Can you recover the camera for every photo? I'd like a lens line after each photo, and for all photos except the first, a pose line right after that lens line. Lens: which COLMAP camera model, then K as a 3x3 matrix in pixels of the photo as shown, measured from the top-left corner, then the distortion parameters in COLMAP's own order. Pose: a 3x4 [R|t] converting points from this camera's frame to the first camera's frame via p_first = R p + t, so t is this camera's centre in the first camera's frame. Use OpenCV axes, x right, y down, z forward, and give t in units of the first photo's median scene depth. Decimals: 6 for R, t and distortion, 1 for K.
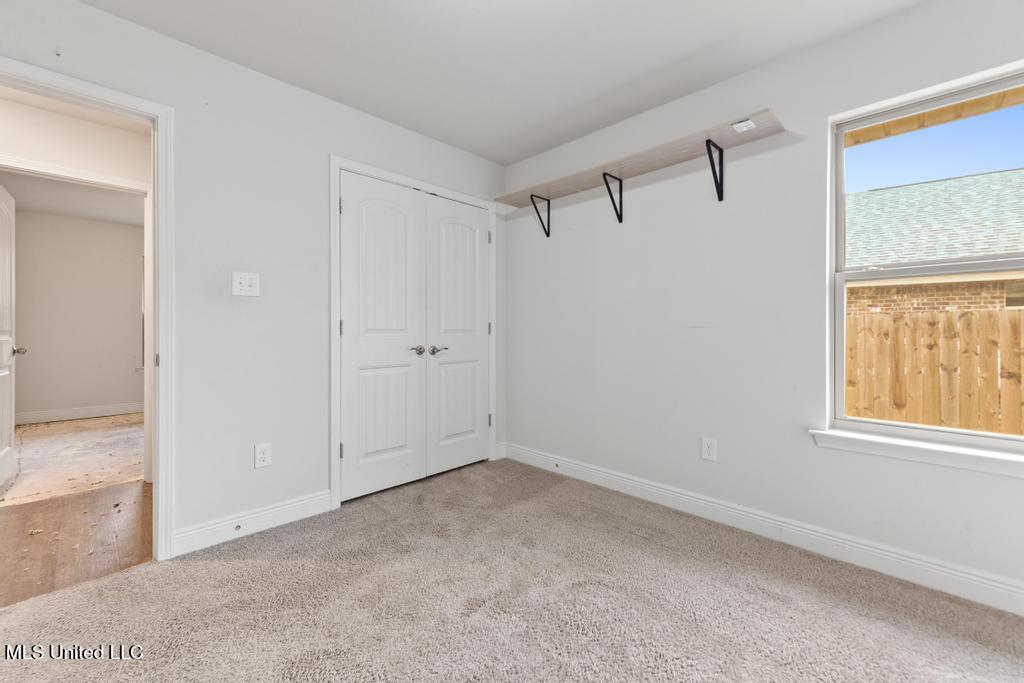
lens RADIAL K [[415.0, 0, 513.5], [0, 415.0, 331.6], [0, 0, 1]] dist [0.003438, -0.000150]
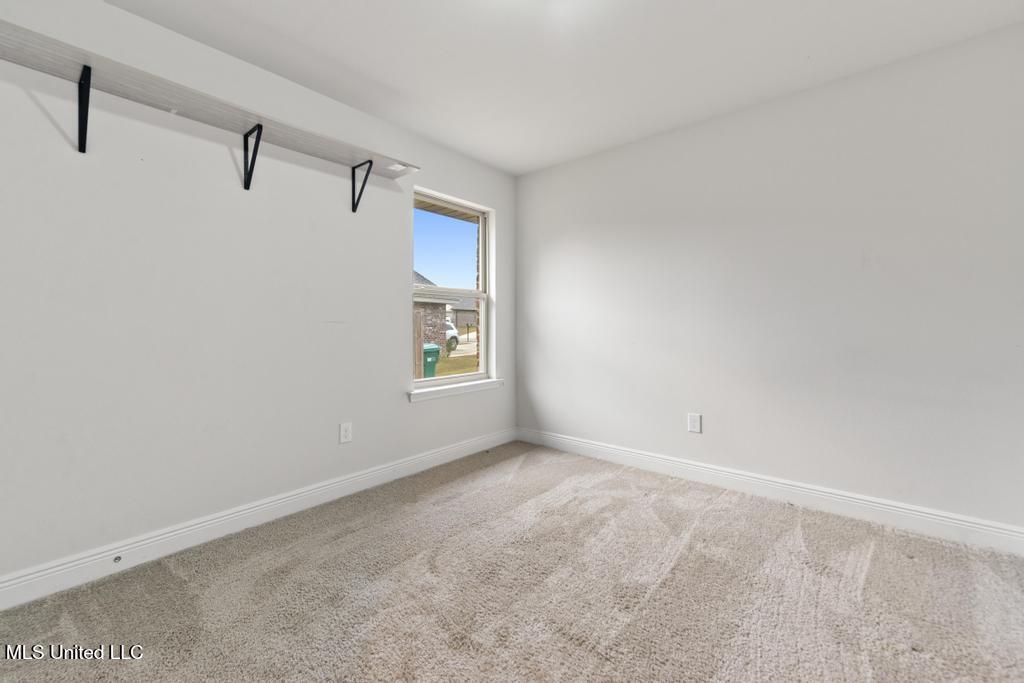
lens RADIAL K [[415.0, 0, 493.9], [0, 415.0, 330.6], [0, 0, 1]] dist [0.003438, -0.000150]
pose [[-0.055317, -0.014504, 0.998364, -0.652539], [0.000942, 0.999893, 0.014578, -0.005592], [-0.998468, 0.001746, -0.055297, 0.663495]]
